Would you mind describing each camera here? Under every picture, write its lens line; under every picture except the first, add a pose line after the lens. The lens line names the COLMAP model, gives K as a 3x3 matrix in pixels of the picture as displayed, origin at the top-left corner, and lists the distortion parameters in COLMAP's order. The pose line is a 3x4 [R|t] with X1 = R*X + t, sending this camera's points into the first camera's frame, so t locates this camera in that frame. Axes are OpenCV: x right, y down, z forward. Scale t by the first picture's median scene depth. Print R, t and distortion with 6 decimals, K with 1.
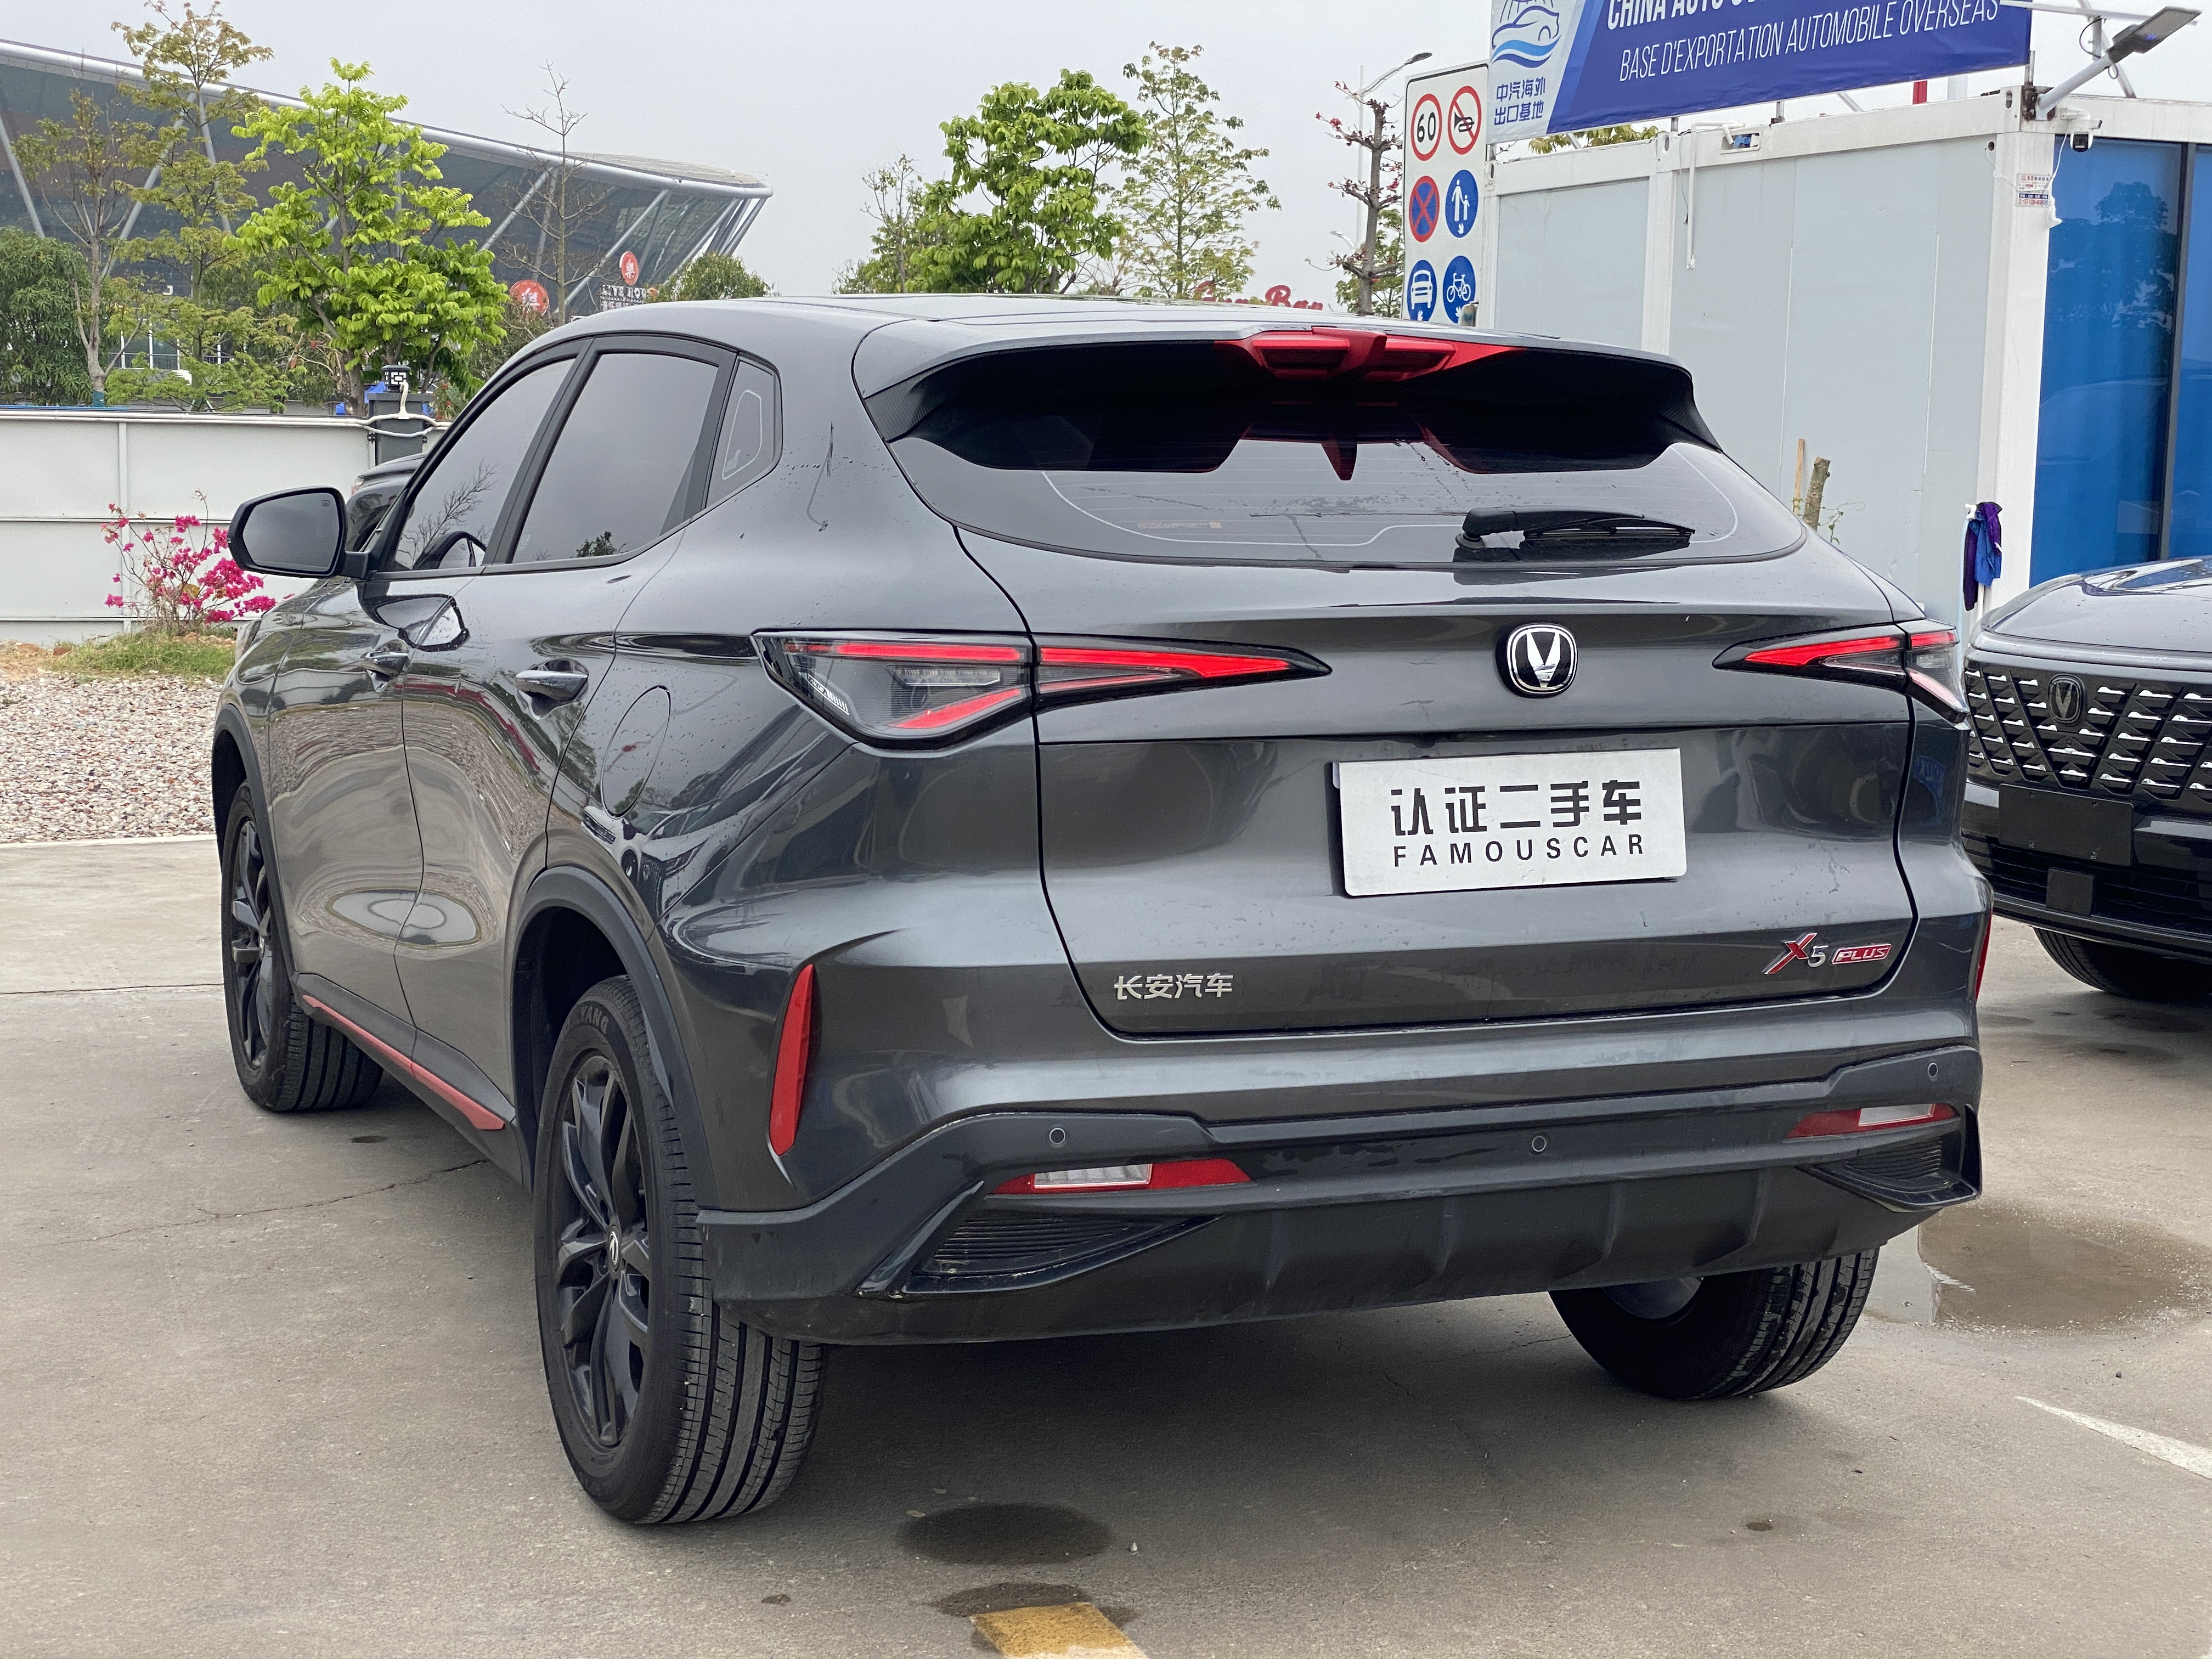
lens RADIAL K [[3337.3, 0, 1104.0], [0, 3337.3, 840.1], [0, 0, 1]] dist [0.121583, 0.000000]
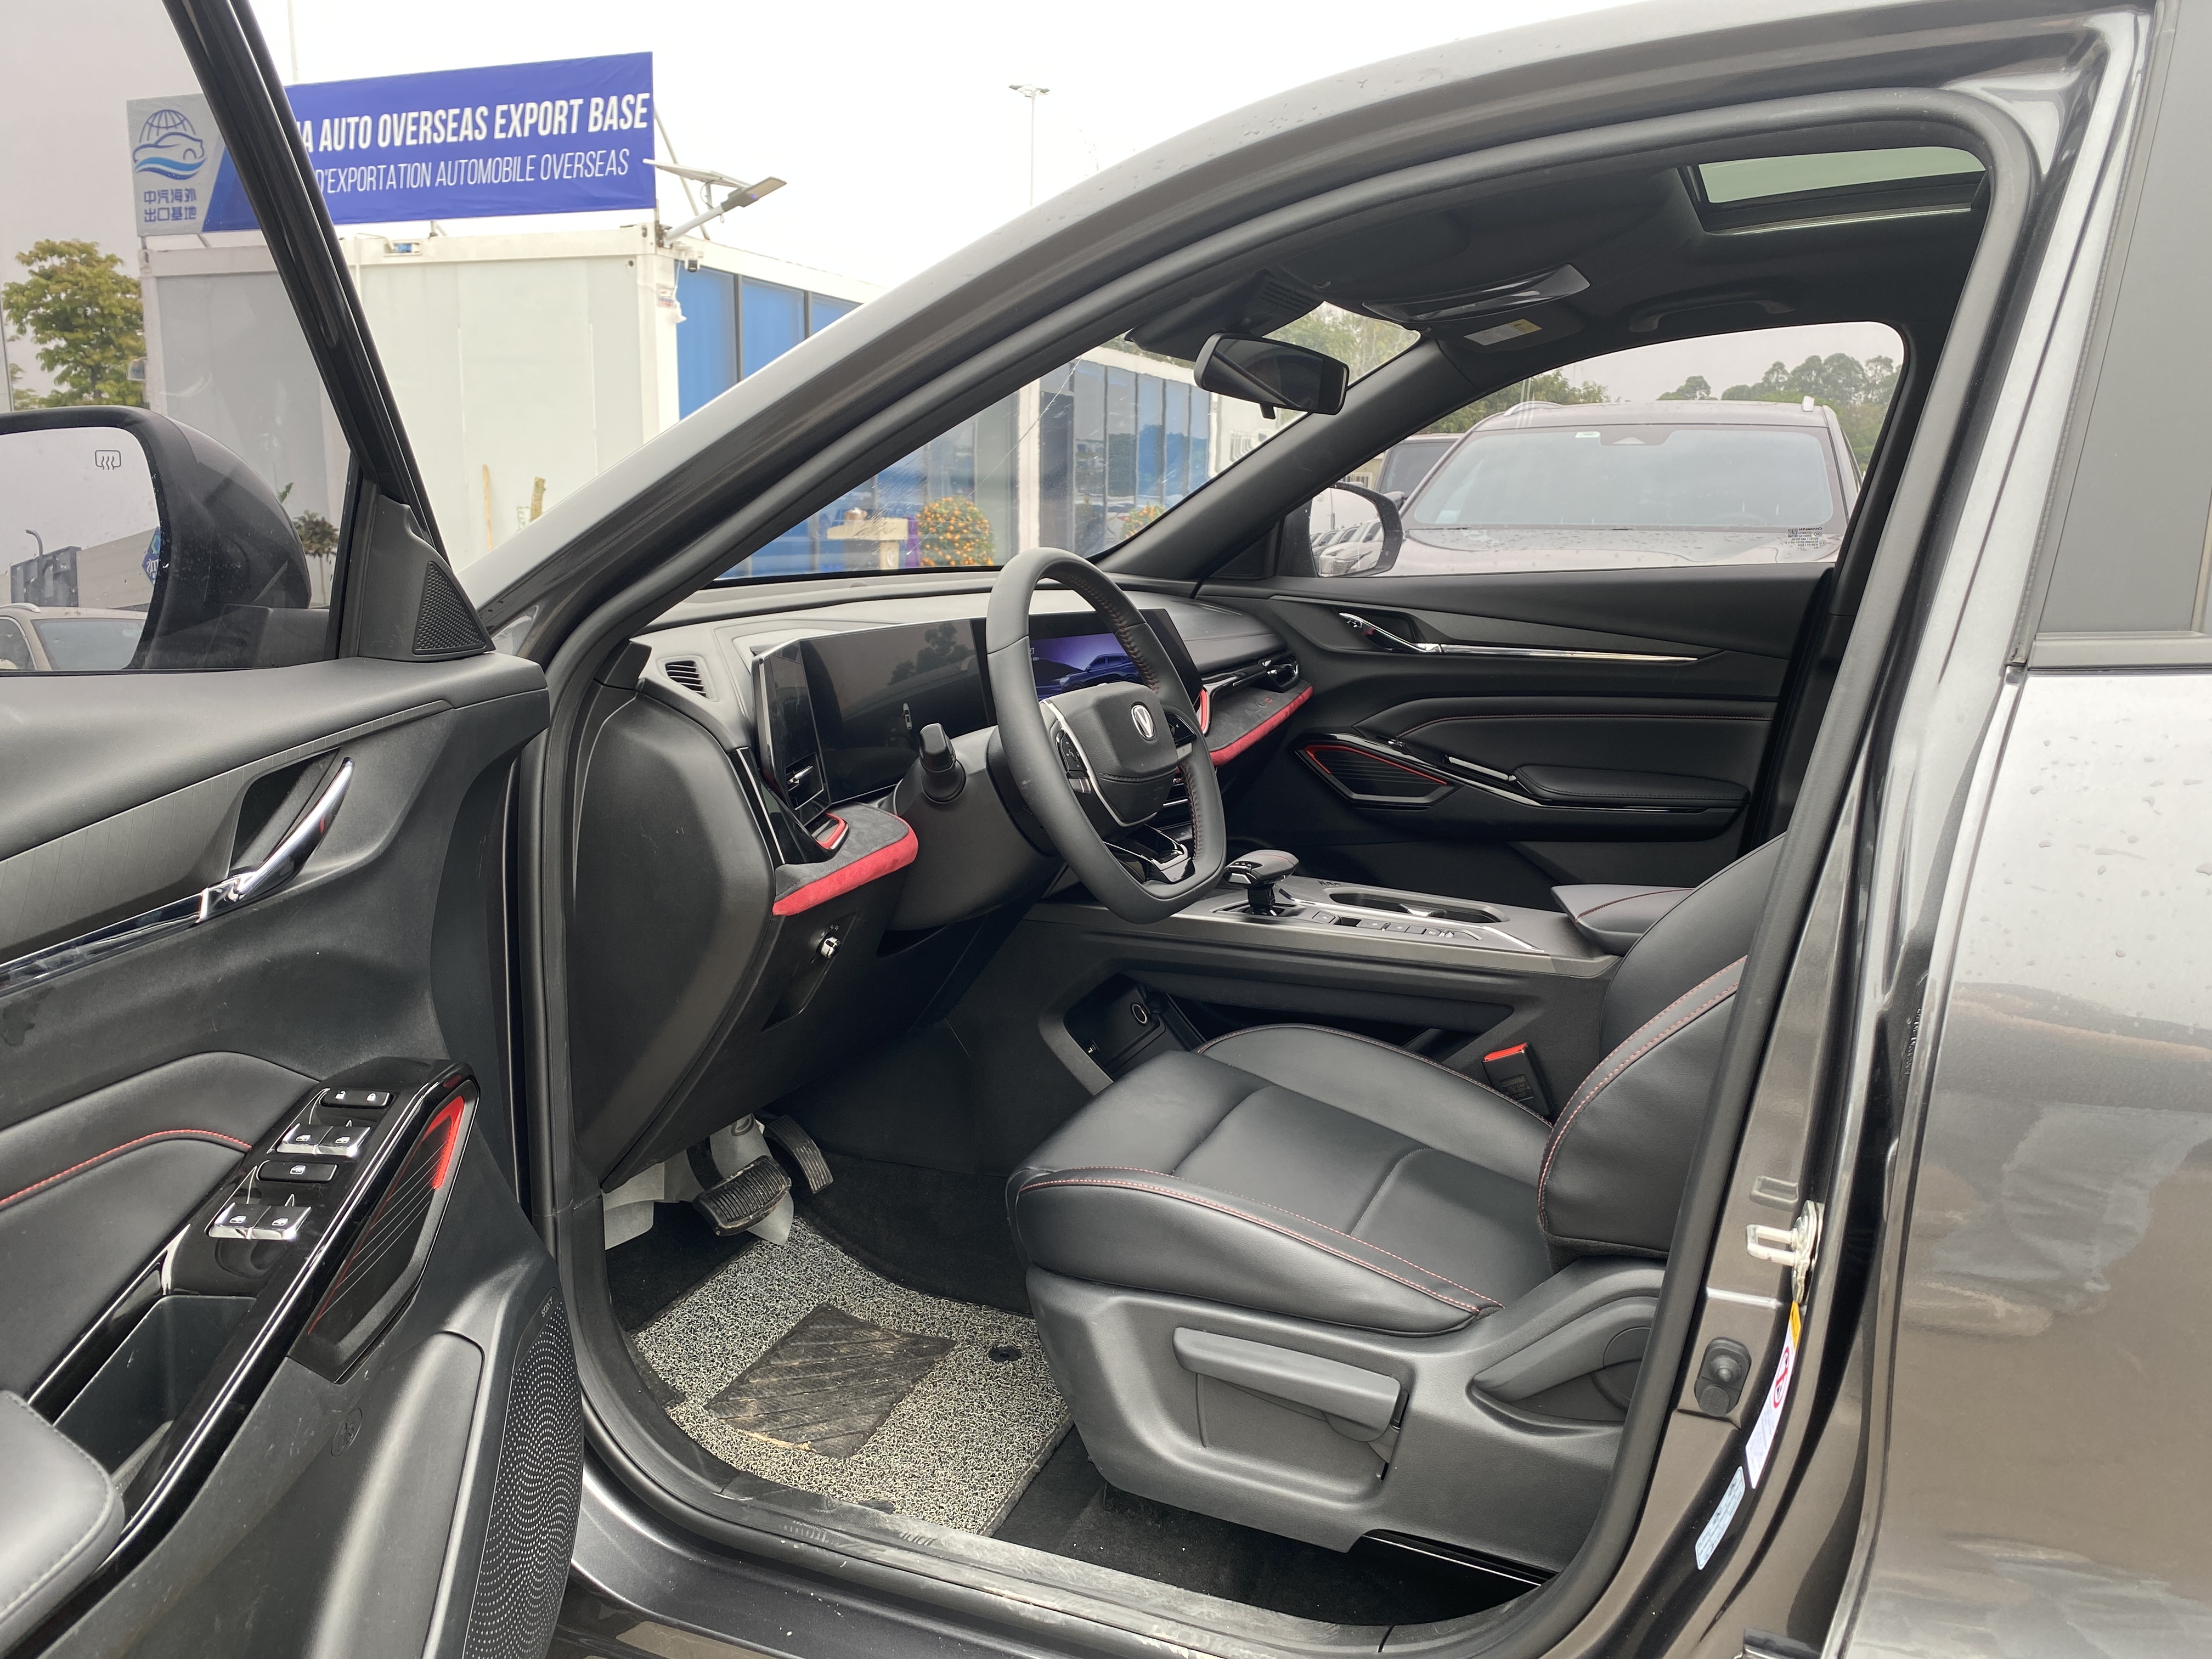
lens RADIAL K [[1701.6, 0, 1107.6], [0, 1701.6, 828.4], [0, 0, 1]] dist [0.002329, 0.014105]
pose [[0.715929, -0.144661, 0.683022, -0.132059], [0.084896, 0.989077, 0.120495, -0.034088], [-0.692992, -0.028280, 0.720390, 0.317680]]
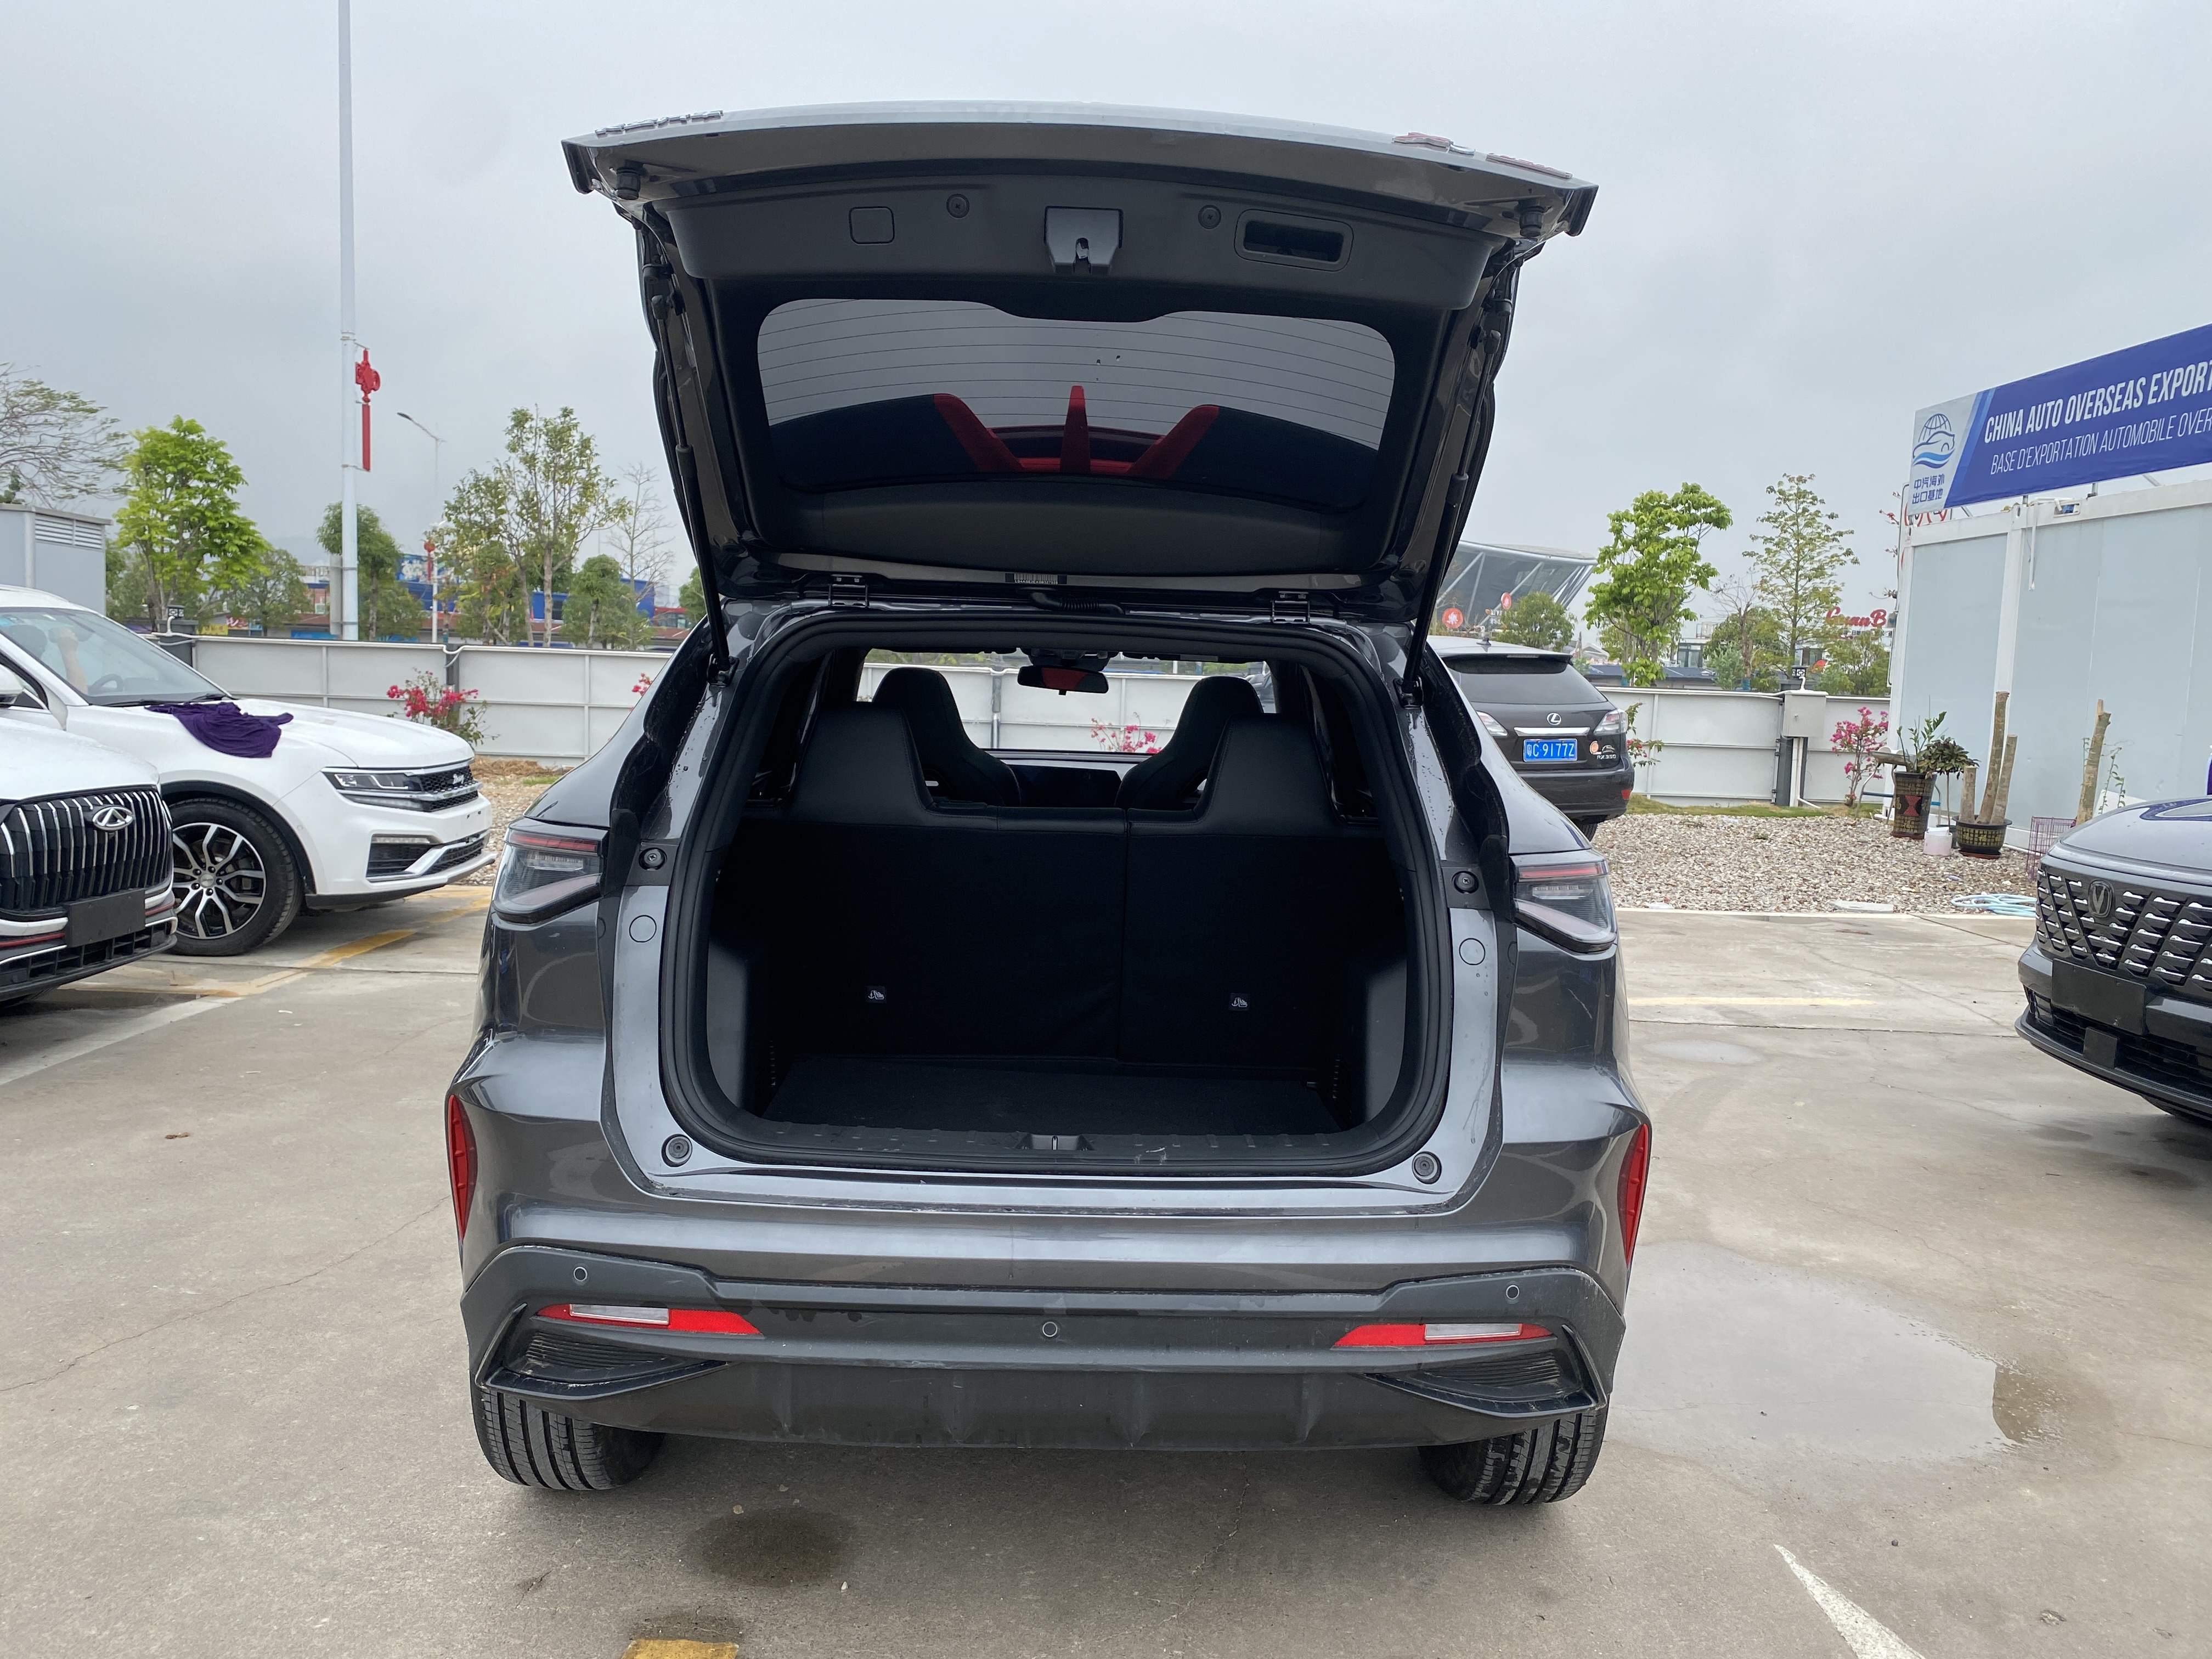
lens RADIAL K [[1701.6, 0, 1114.1], [0, 1701.6, 819.6], [0, 0, 1]] dist [0.002329, 0.014105]
pose [[0.928547, 0.048593, -0.368020, 0.086256], [-0.063932, 0.997515, -0.029595, -0.014242], [0.365667, 0.051008, 0.929347, 0.126385]]
